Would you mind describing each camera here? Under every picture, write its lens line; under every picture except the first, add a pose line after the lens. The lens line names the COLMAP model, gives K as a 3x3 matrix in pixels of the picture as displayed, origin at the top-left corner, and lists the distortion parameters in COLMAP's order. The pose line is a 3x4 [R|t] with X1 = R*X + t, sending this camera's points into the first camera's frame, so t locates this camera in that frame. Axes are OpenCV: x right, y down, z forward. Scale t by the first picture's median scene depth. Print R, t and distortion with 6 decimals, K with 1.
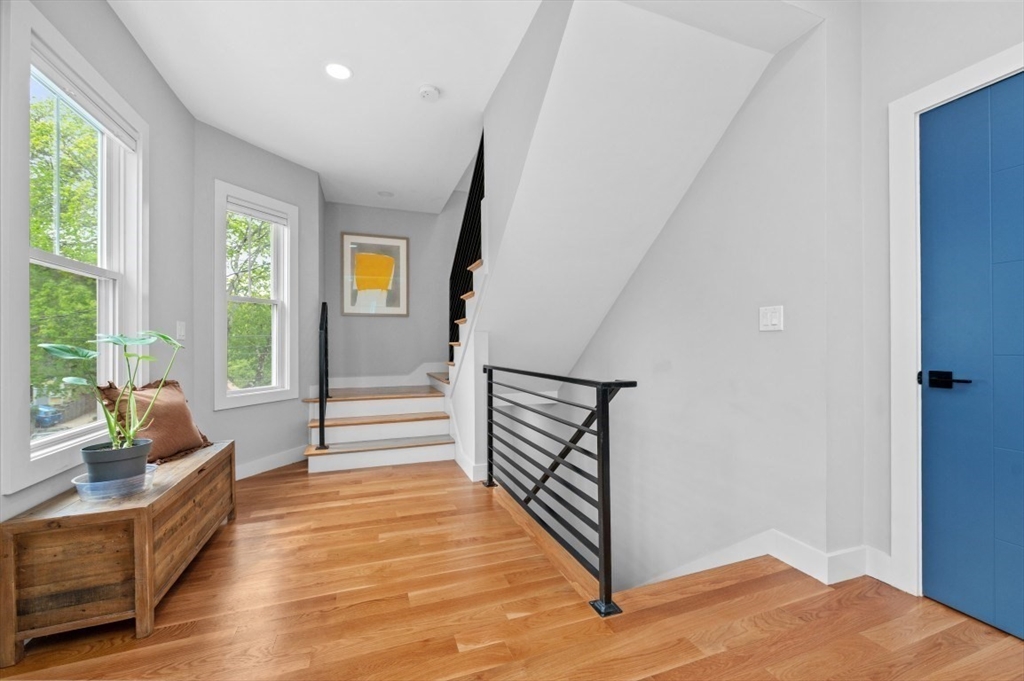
lens RADIAL K [[406.0, 0, 512.1], [0, 406.0, 343.1], [0, 0, 1]] dist [-0.000554, -0.000131]
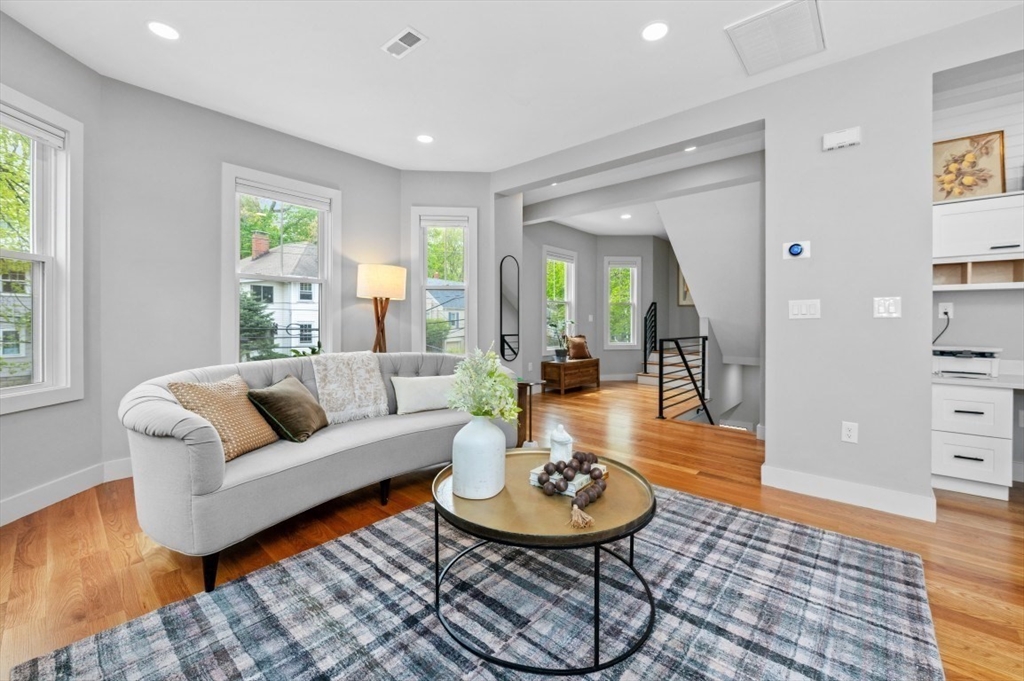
lens RADIAL K [[412.8, 0, 511.6], [0, 412.8, 321.7], [0, 0, 1]] dist [-0.008789, -0.000195]
pose [[0.472428, 0.004976, -0.881355, 1.537977], [0.000686, 0.999982, 0.006014, -0.026915], [0.881369, -0.003446, 0.472416, -0.865518]]
